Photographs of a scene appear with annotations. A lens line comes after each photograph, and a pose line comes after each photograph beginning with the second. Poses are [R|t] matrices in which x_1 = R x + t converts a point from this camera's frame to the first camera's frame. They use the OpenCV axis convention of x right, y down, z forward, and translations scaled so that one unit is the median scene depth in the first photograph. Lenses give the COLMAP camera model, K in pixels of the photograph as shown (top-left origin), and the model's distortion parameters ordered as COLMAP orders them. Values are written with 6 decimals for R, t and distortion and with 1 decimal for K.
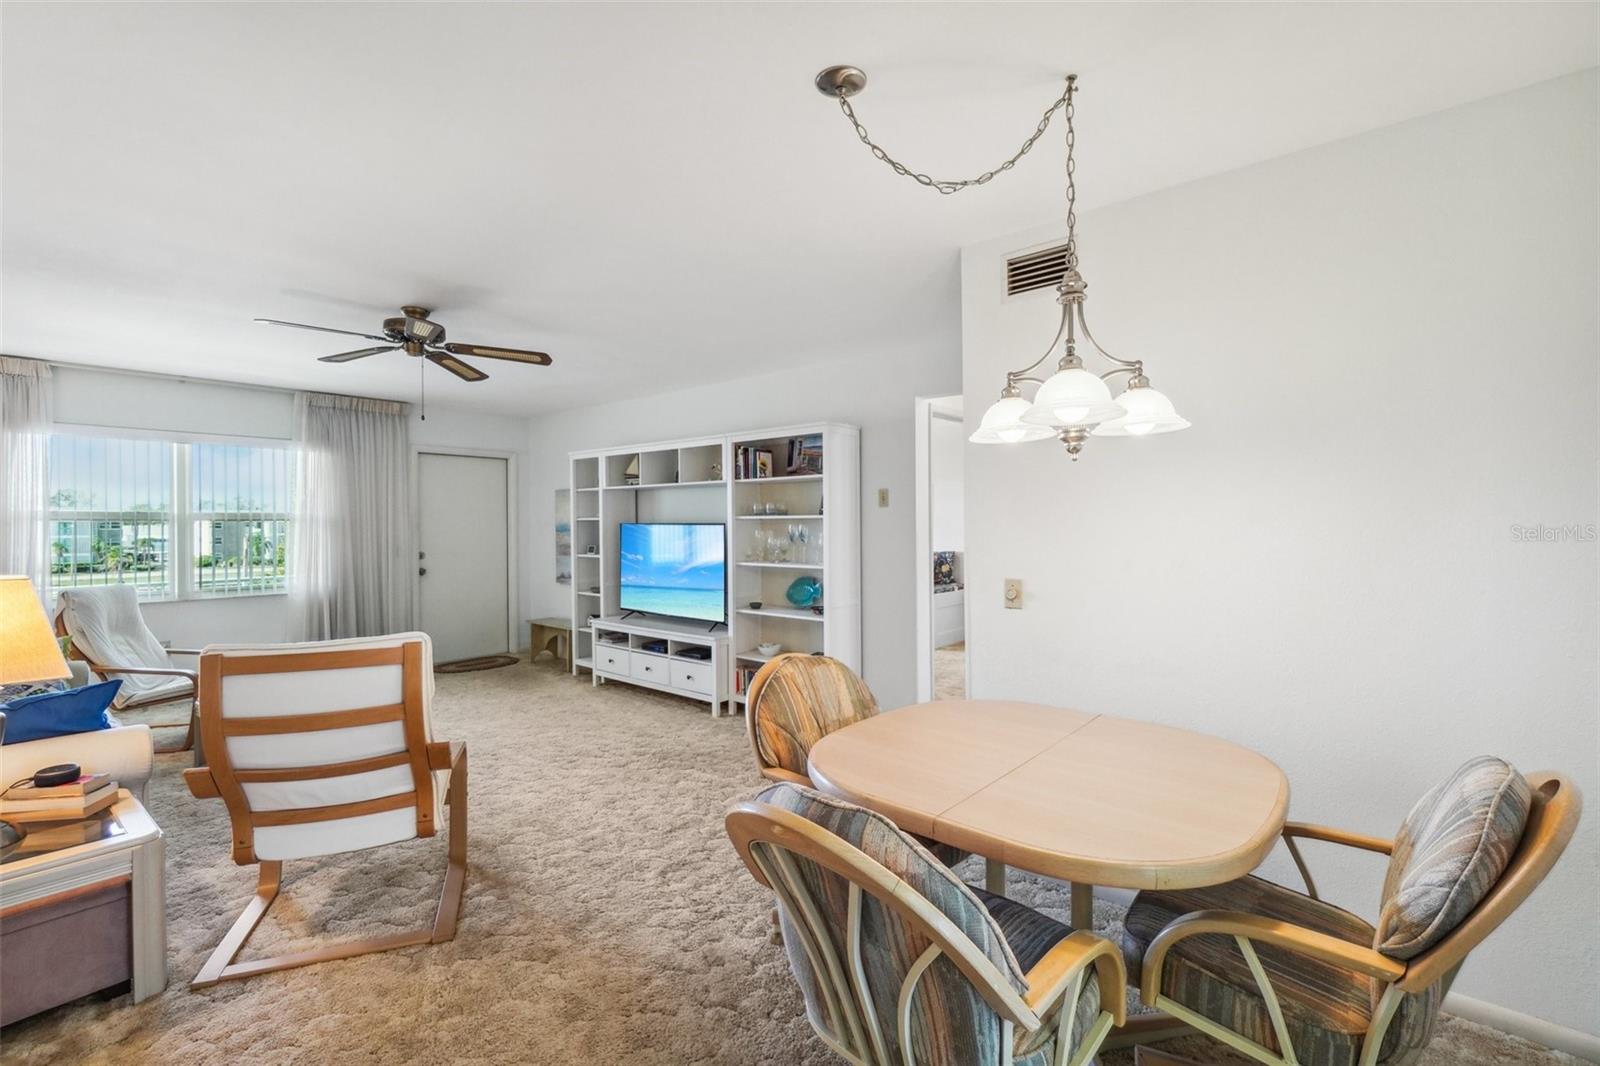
lens RADIAL K [[685.7, 0, 792.0], [0, 685.7, 523.0], [0, 0, 1]] dist [-0.010228, 0.000041]
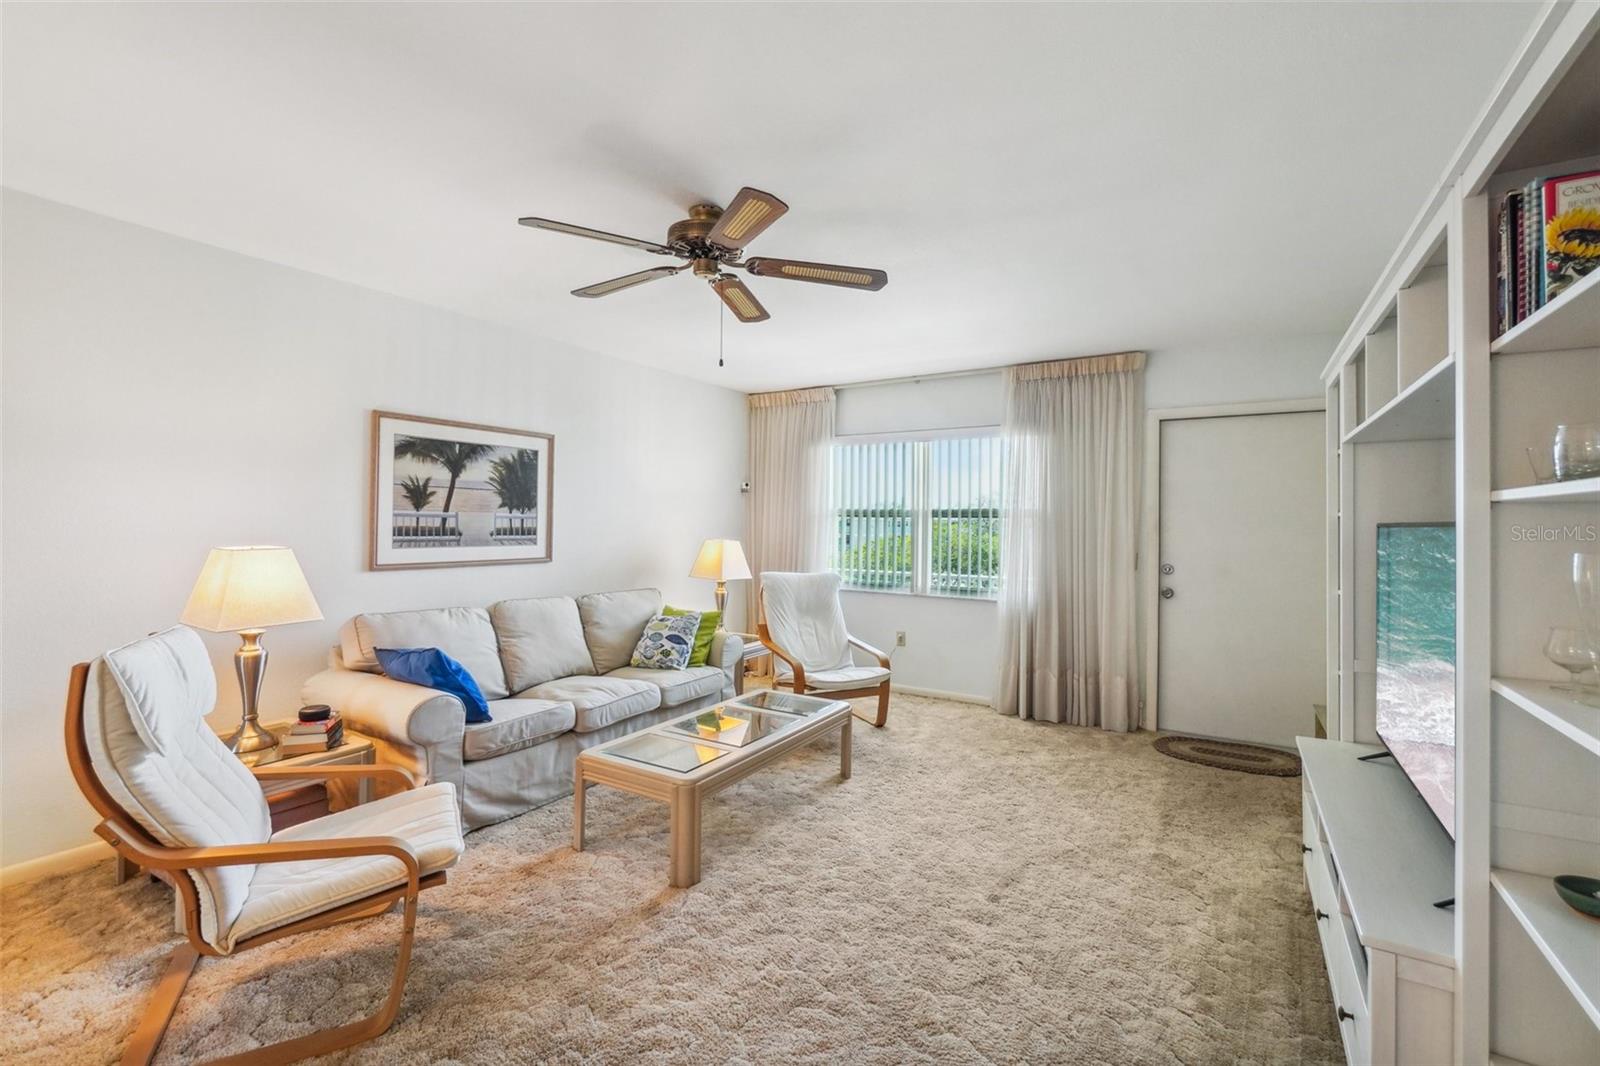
lens RADIAL K [[685.7, 0, 792.0], [0, 685.7, 523.0], [0, 0, 1]] dist [-0.010228, 0.000041]
pose [[0.129695, 0.006017, -0.991536, 0.097744], [-0.013118, 0.999904, 0.004352, 0.003450], [0.991467, 0.012443, 0.129762, 0.684552]]
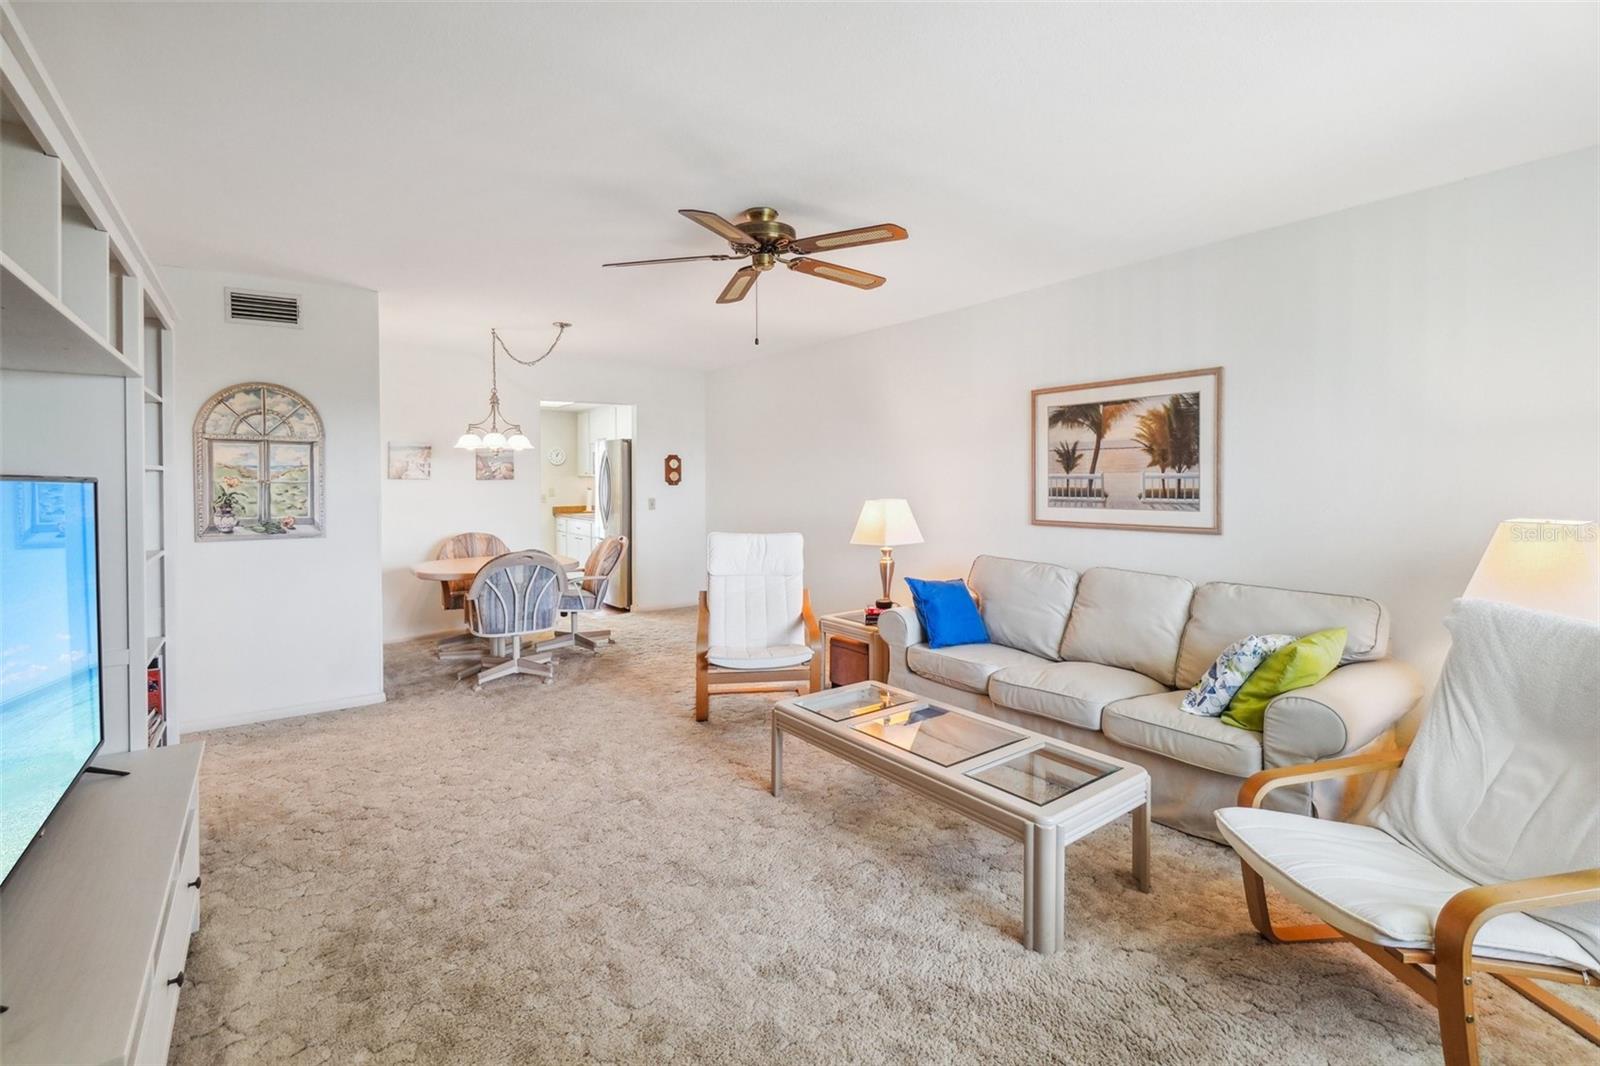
lens RADIAL K [[718.2, 0, 800.8], [0, 718.2, 488.4], [0, 0, 1]] dist [-0.002733, -0.000454]
pose [[-0.971004, 0.006465, 0.238975, -0.600808], [0.008481, 0.999937, 0.007408, 0.007644], [-0.238911, 0.009220, -0.970998, 1.286037]]
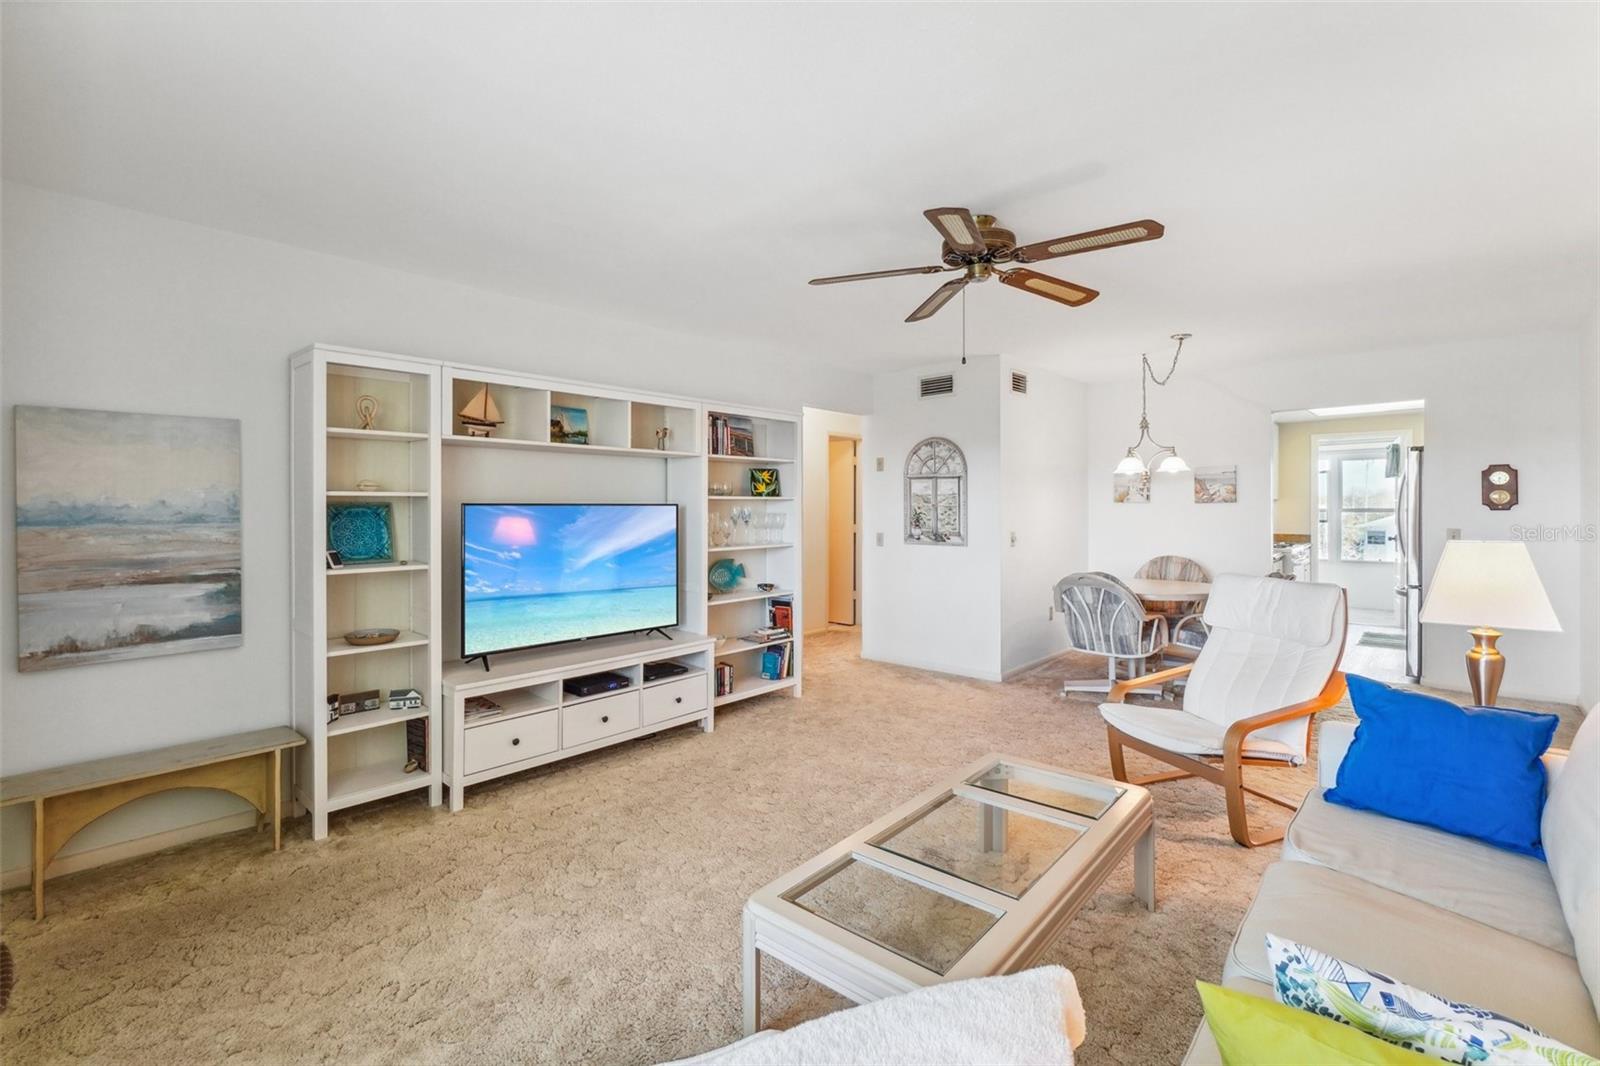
lens RADIAL K [[711.6, 0, 790.7], [0, 711.6, 502.7], [0, 0, 1]] dist [-0.002188, -0.000518]
pose [[0.047219, 0.009331, 0.998841, -0.977113], [0.001098, 0.999955, -0.009393, 0.007290], [-0.998884, 0.001541, 0.047206, 0.849500]]
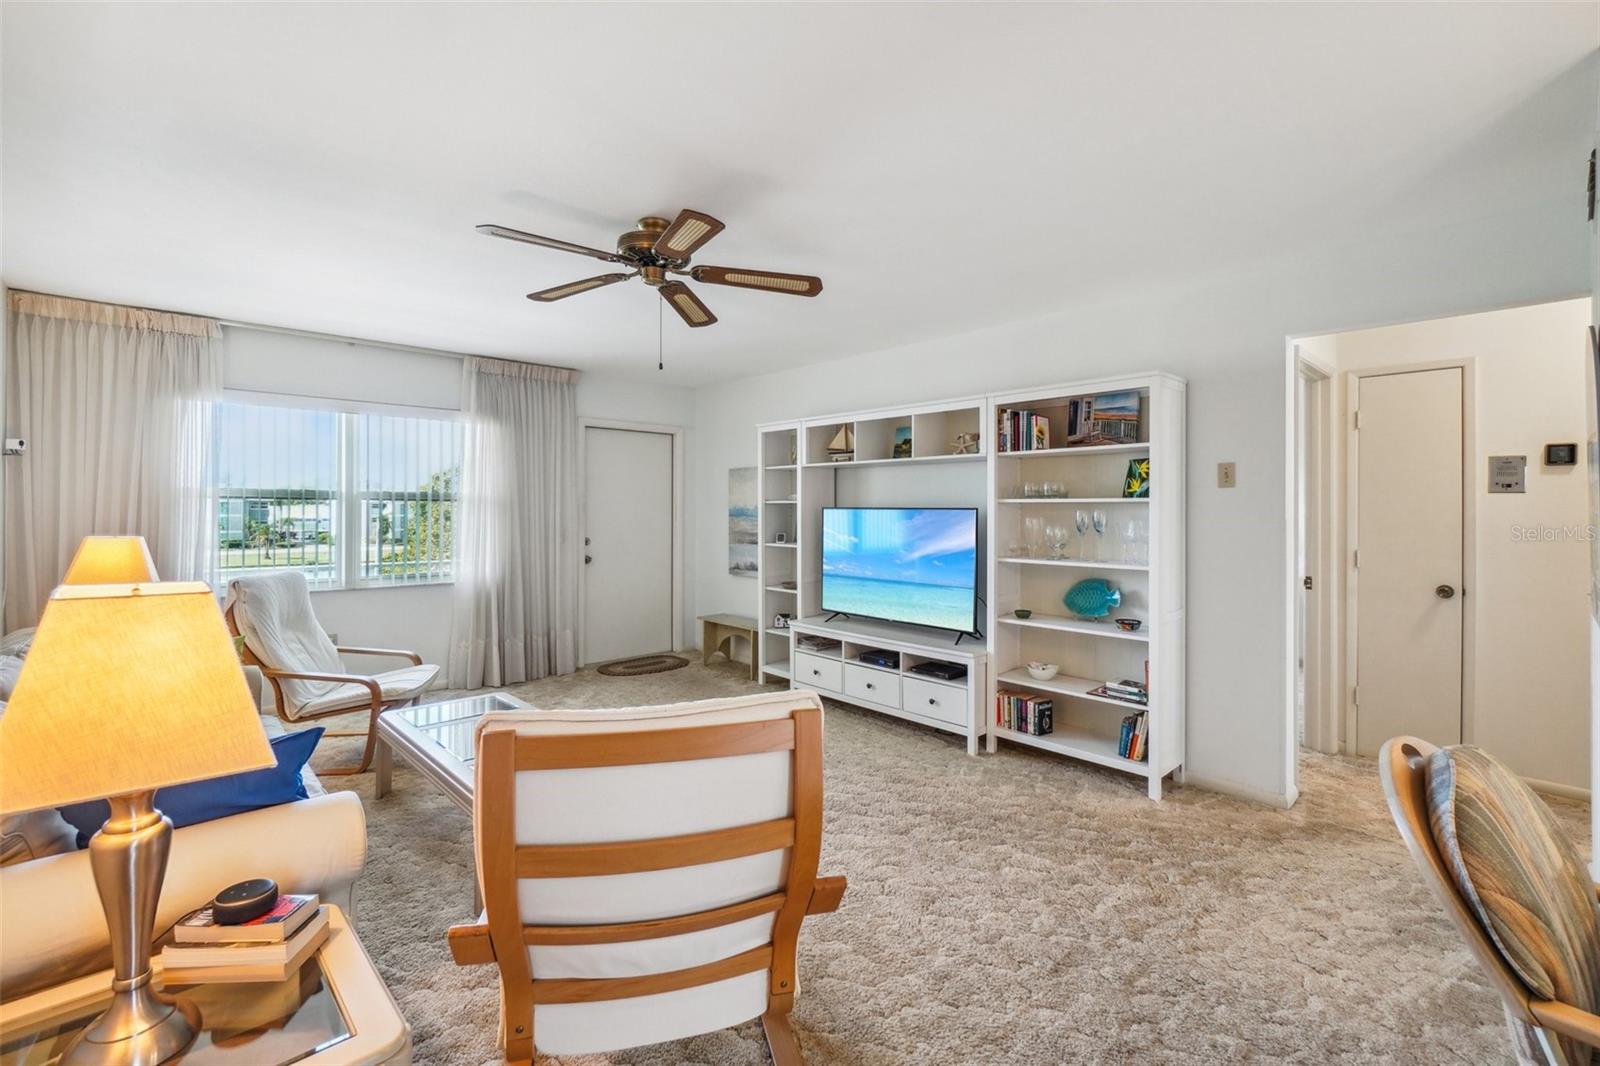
lens RADIAL K [[697.5, 0, 792.1], [0, 697.5, 508.0], [0, 0, 1]] dist [-0.002912, -0.001215]
pose [[0.990940, 0.008552, -0.134034, -0.208038], [-0.008694, 0.999962, -0.000473, 0.002706], [0.134025, 0.001634, 0.990977, 0.178728]]
